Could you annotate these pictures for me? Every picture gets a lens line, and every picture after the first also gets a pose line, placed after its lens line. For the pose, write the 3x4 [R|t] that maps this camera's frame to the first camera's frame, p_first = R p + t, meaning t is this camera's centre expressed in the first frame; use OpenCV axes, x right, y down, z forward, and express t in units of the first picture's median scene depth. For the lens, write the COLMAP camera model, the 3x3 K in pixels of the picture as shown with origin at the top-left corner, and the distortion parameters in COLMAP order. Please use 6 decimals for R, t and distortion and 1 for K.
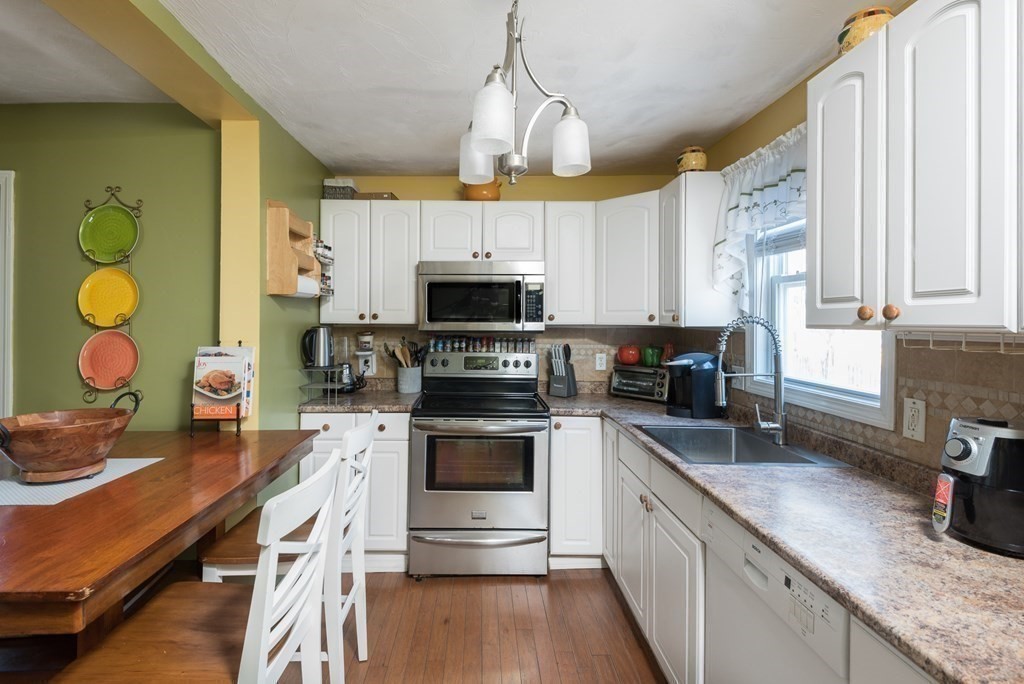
lens RADIAL K [[488.7, 0, 481.1], [0, 488.7, 320.3], [0, 0, 1]] dist [0.010624, -0.006130]
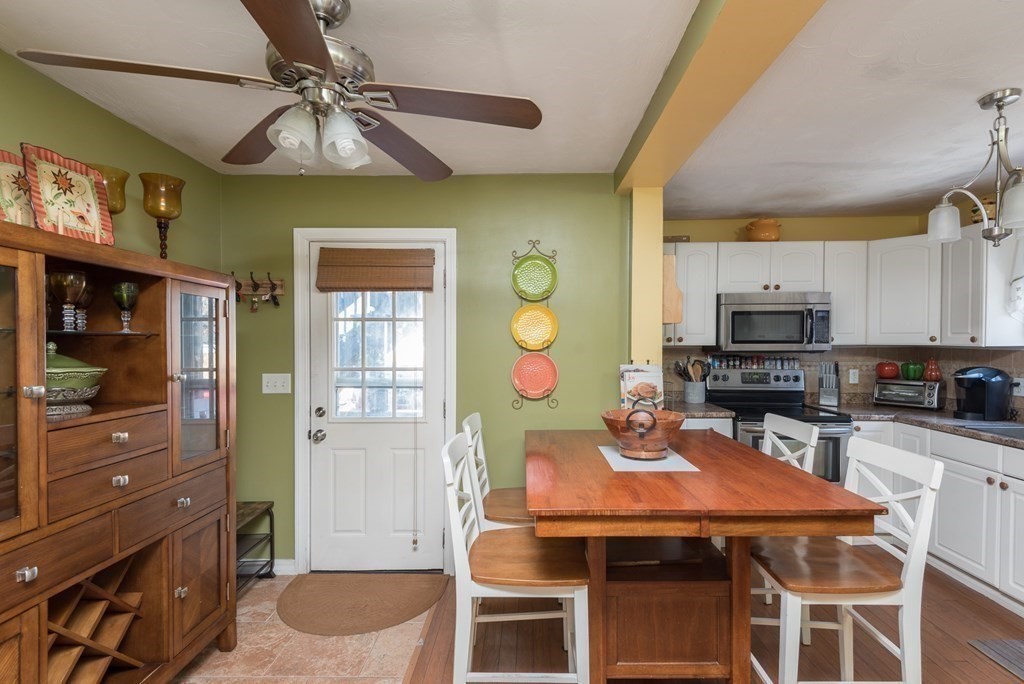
lens RADIAL K [[488.7, 0, 516.9], [0, 488.7, 347.2], [0, 0, 1]] dist [0.010624, -0.006130]
pose [[0.999604, -0.007341, -0.027176, -0.673706], [0.007751, 0.999857, 0.015009, -0.011699], [0.027062, -0.015214, 0.999518, -0.245980]]
